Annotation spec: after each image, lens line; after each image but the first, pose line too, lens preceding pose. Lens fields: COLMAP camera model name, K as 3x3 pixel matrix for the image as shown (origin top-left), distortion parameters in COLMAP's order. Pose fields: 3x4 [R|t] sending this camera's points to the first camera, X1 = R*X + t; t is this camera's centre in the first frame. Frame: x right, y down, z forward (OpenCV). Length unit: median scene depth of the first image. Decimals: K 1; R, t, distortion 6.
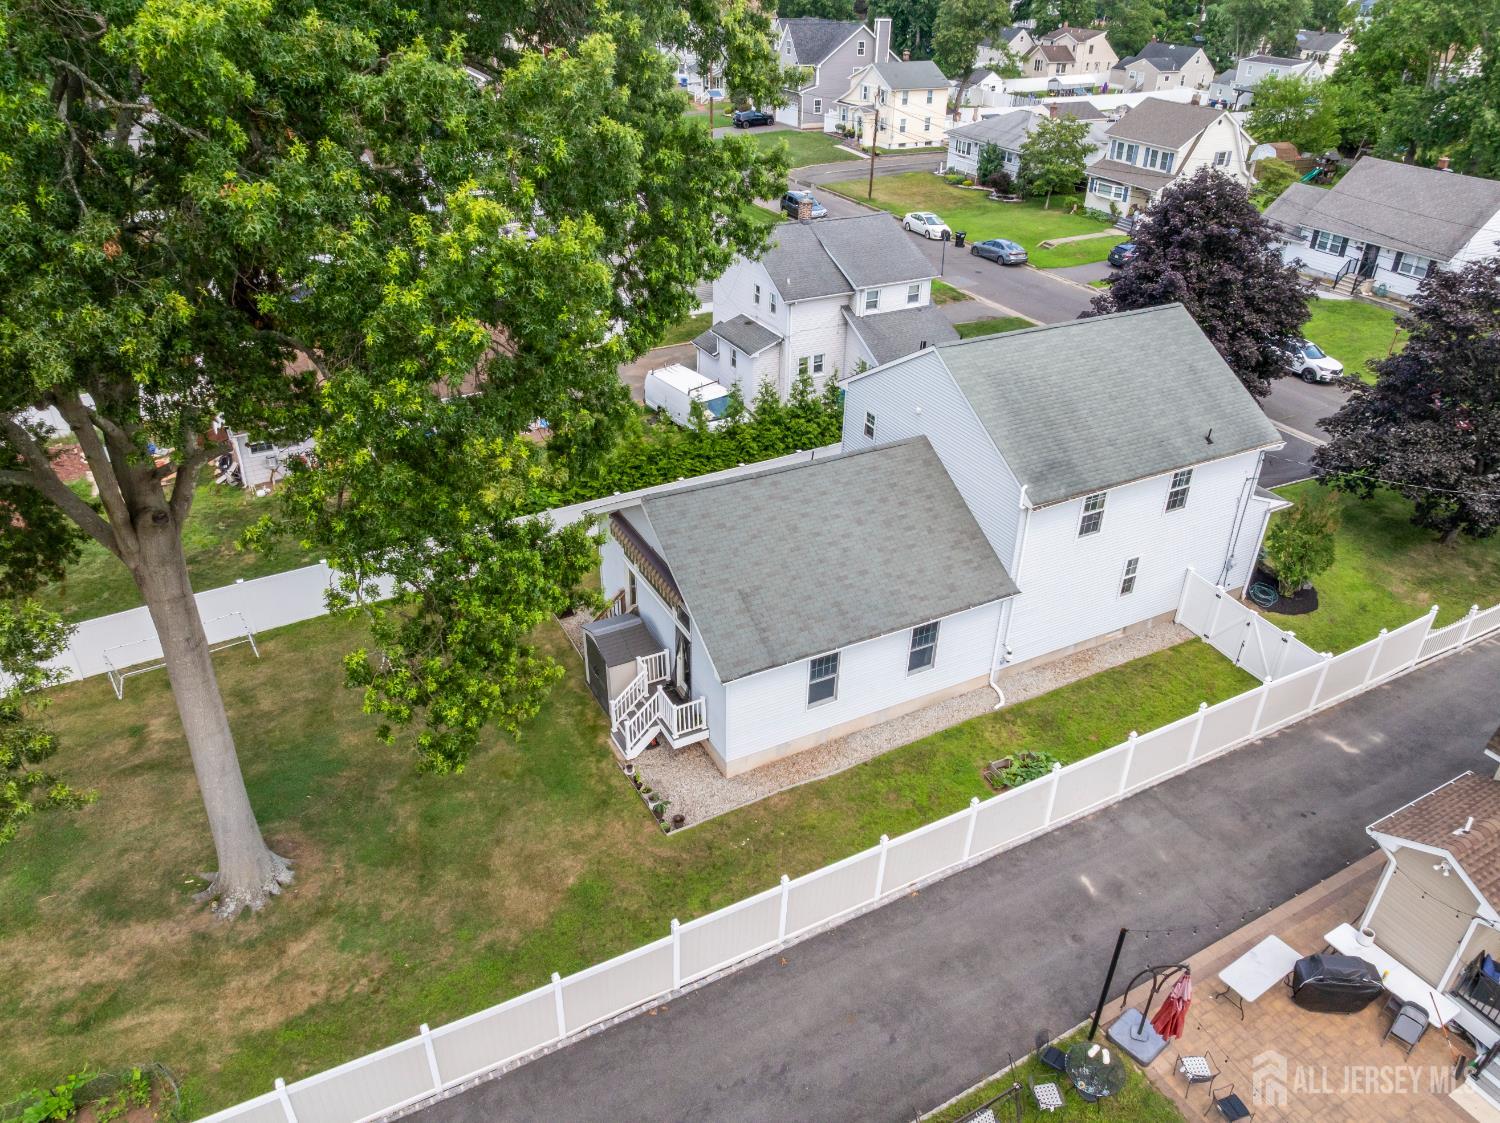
lens RADIAL K [[1044.1, 0, 742.5], [0, 1044.1, 558.5], [0, 0, 1]] dist [-0.041271, 0.003828]
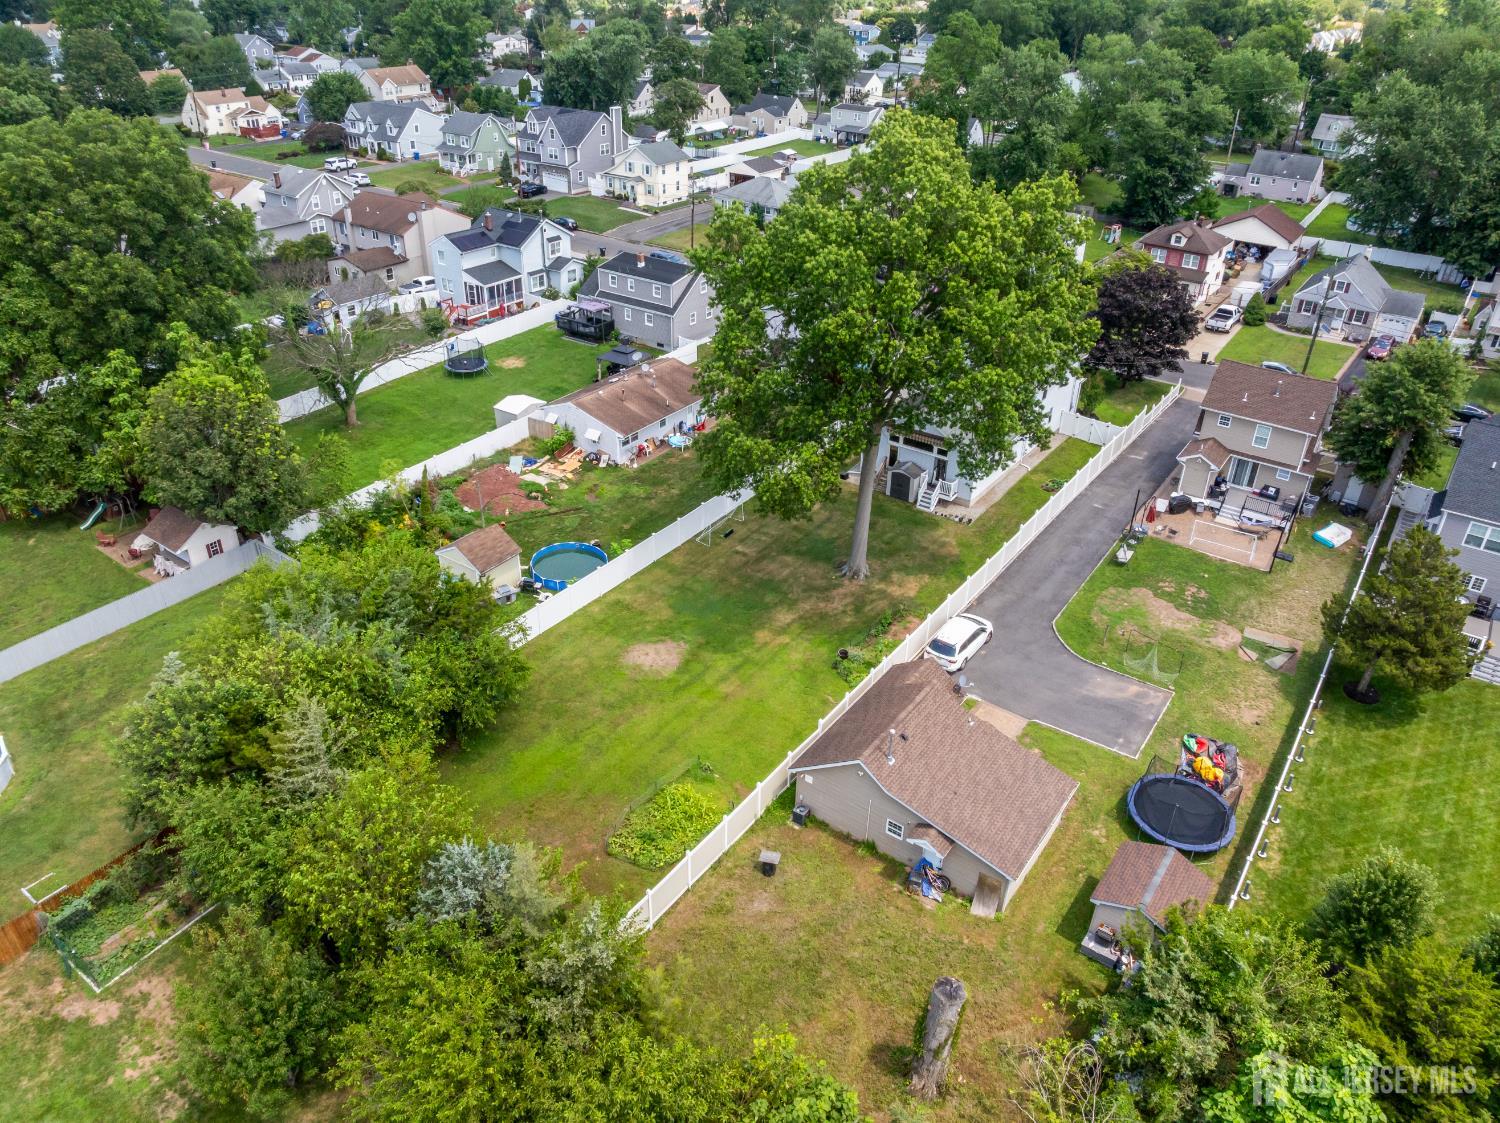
lens RADIAL K [[1044.1, 0, 742.5], [0, 1044.1, 558.5], [0, 0, 1]] dist [-0.041271, 0.003828]
pose [[0.897078, -0.227083, 0.379058, -0.390470], [0.225511, 0.972998, 0.049201, 0.018915], [-0.379995, 0.041345, 0.924064, -0.304874]]
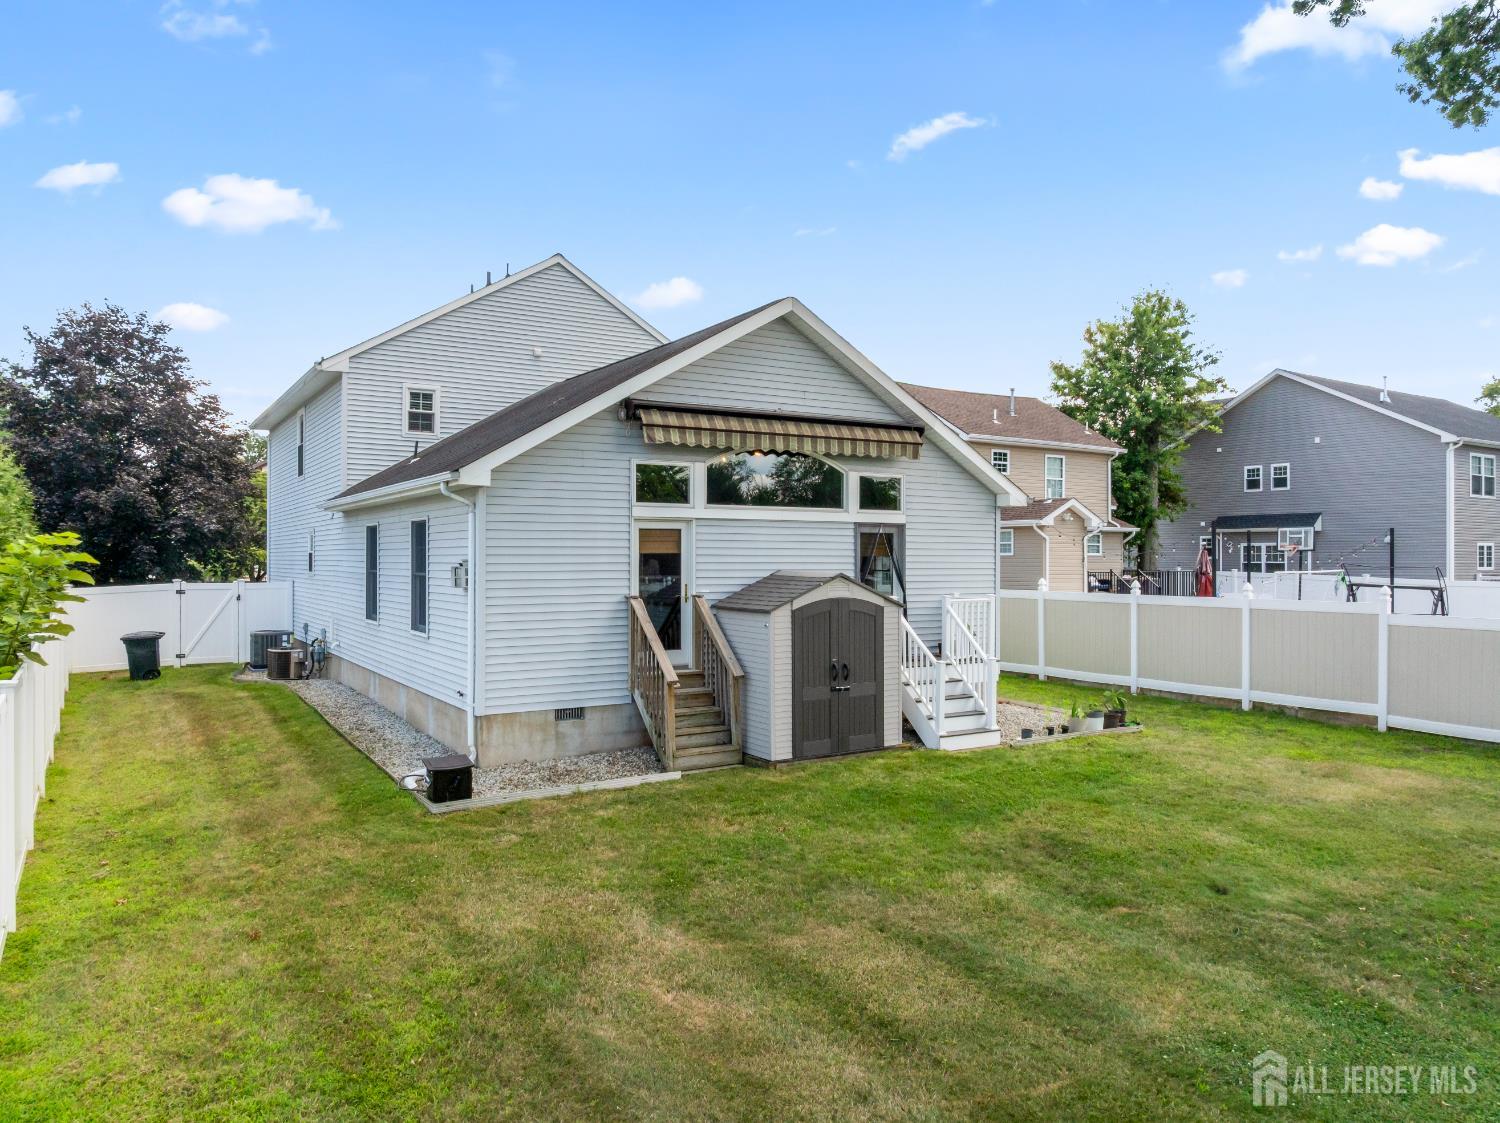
lens RADIAL K [[1044.1, 0, 742.5], [0, 1044.1, 558.5], [0, 0, 1]] dist [-0.041271, 0.003828]
pose [[-0.068108, -0.011573, 0.997611, -0.160582], [0.503508, 0.862850, 0.044385, 0.006040], [-0.861302, 0.505328, -0.052940, 0.280359]]
